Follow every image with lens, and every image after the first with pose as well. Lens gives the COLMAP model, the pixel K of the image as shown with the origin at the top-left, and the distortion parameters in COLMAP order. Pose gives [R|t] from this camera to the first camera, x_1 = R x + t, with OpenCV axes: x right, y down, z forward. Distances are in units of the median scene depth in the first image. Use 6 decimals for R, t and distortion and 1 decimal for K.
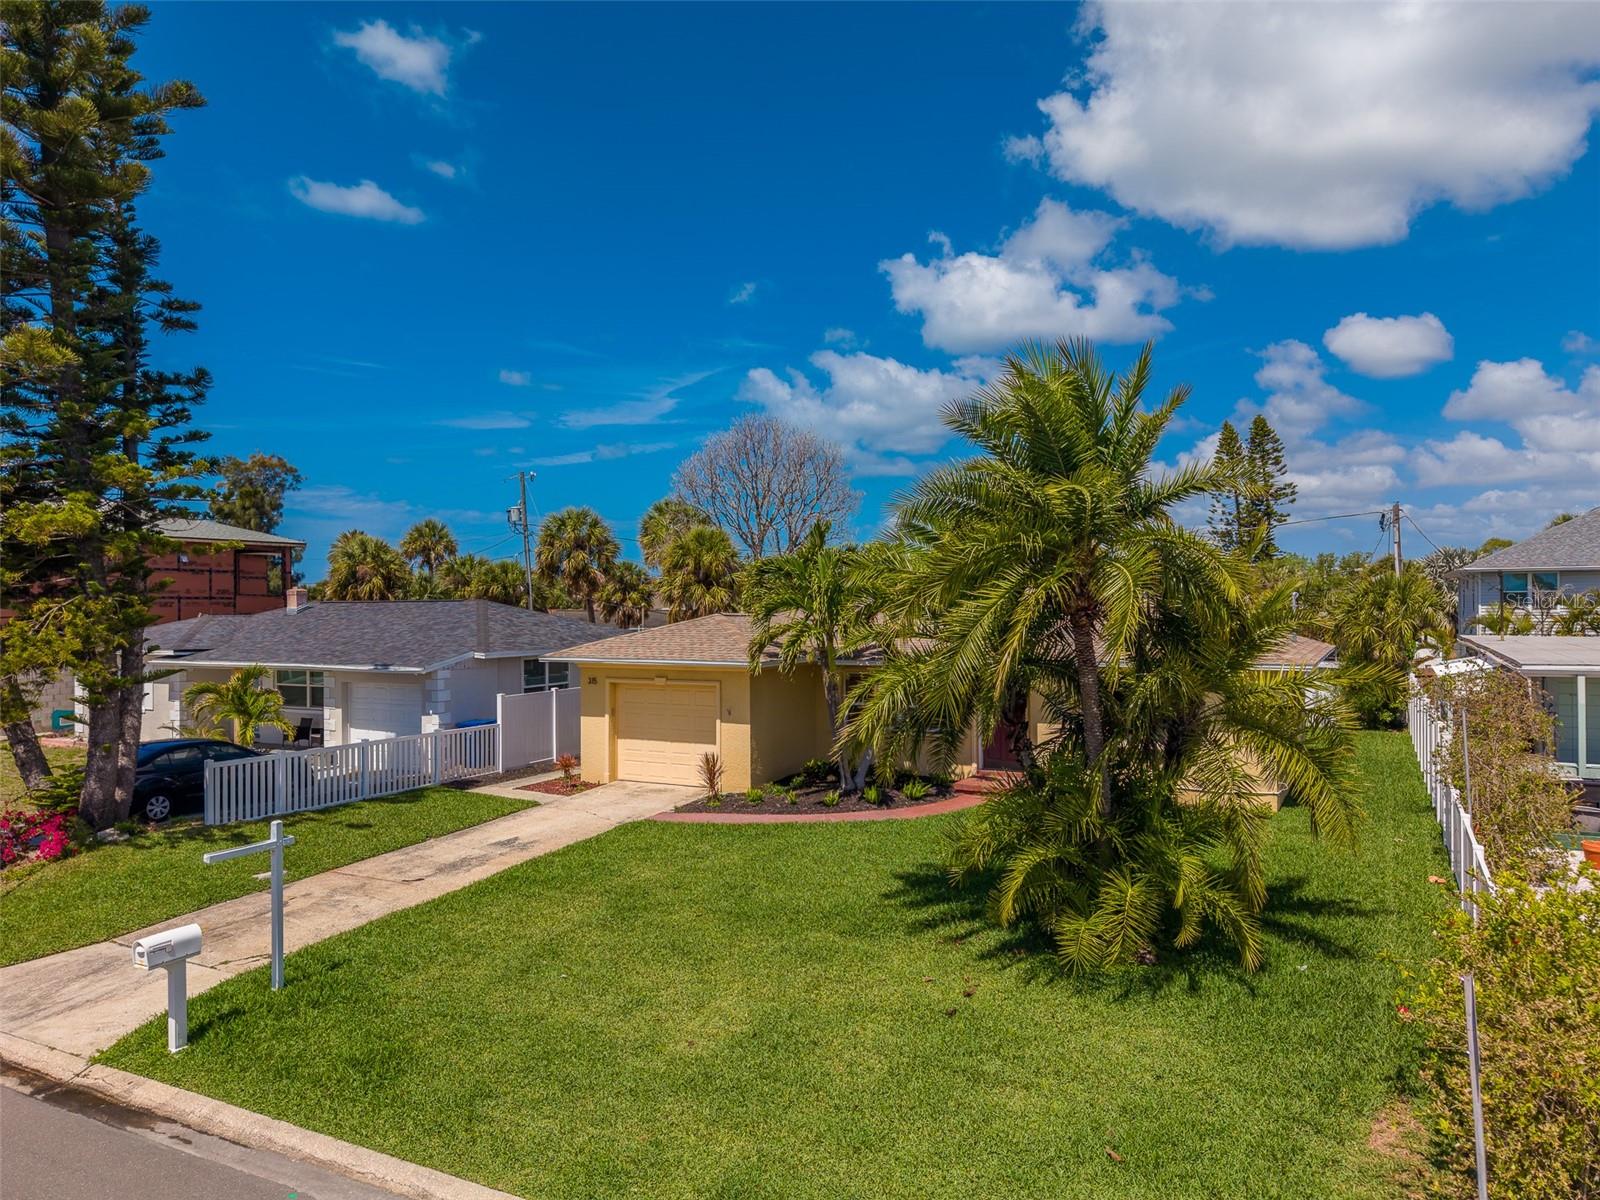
lens RADIAL K [[1037.1, 0, 800.0], [0, 1037.1, 600.0], [0, 0, 1]] dist [0.031113, -0.020313]
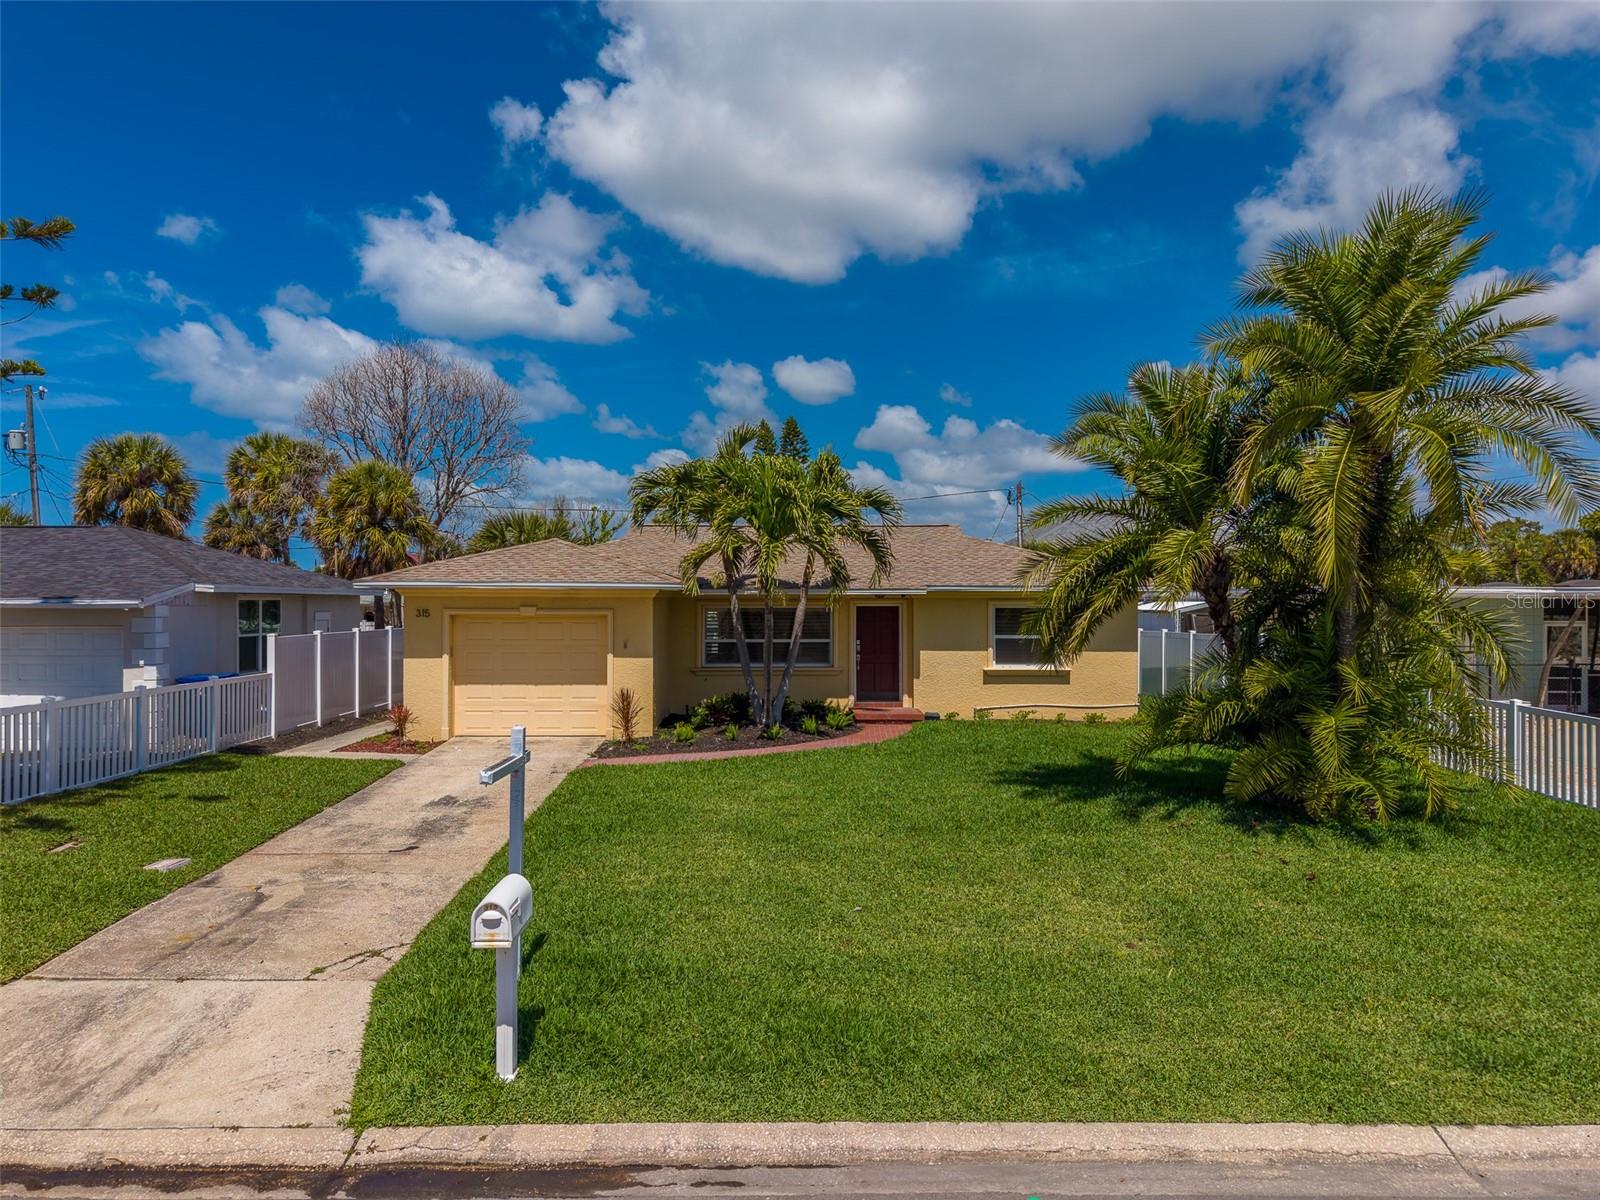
lens RADIAL K [[1037.1, 0, 800.0], [0, 1037.1, 600.0], [0, 0, 1]] dist [0.031113, -0.020313]
pose [[0.885543, 0.008001, 0.464488, -0.314681], [-0.011355, 0.999926, 0.004424, 0.060854], [-0.464418, -0.009192, 0.885569, 0.160278]]
